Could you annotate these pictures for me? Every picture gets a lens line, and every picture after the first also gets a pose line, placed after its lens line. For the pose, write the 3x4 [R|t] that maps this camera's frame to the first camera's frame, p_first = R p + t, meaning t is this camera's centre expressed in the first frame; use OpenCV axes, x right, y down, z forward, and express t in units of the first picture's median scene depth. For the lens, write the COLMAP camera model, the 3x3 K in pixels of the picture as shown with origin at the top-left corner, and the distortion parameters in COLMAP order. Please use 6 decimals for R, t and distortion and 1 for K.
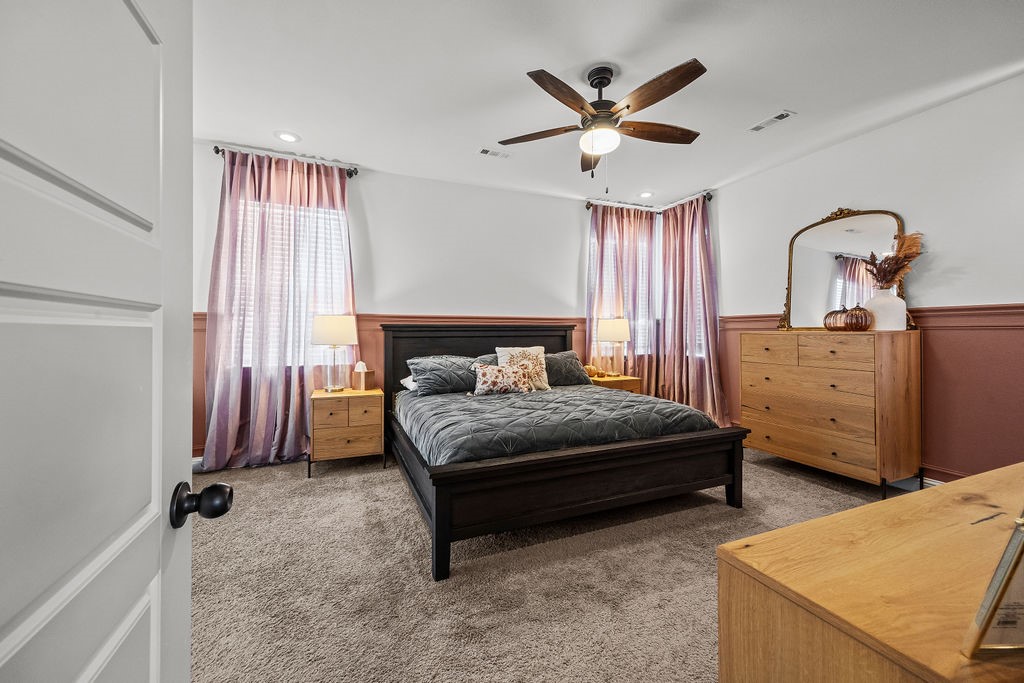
lens RADIAL K [[395.1, 0, 510.1], [0, 395.1, 335.5], [0, 0, 1]] dist [0.000704, 0.000101]
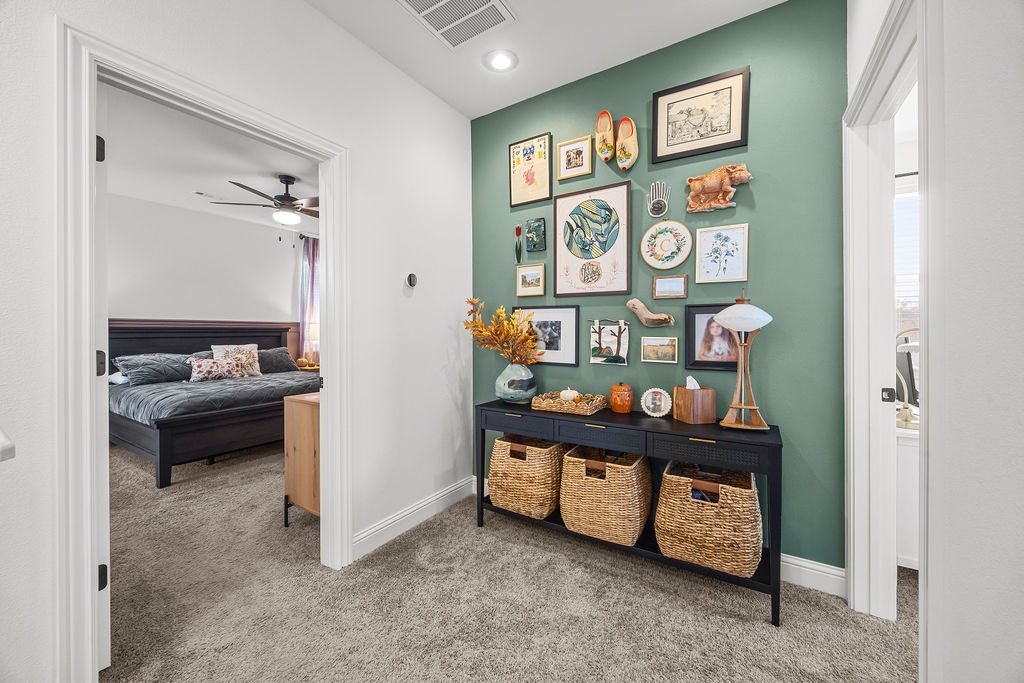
lens RADIAL K [[395.1, 0, 510.1], [0, 395.1, 335.5], [0, 0, 1]] dist [0.000704, 0.000101]
pose [[0.829569, -0.004586, 0.558385, 0.053736], [0.006567, 0.999977, -0.001544, 0.007010], [-0.558366, 0.004948, 0.829580, -0.619052]]
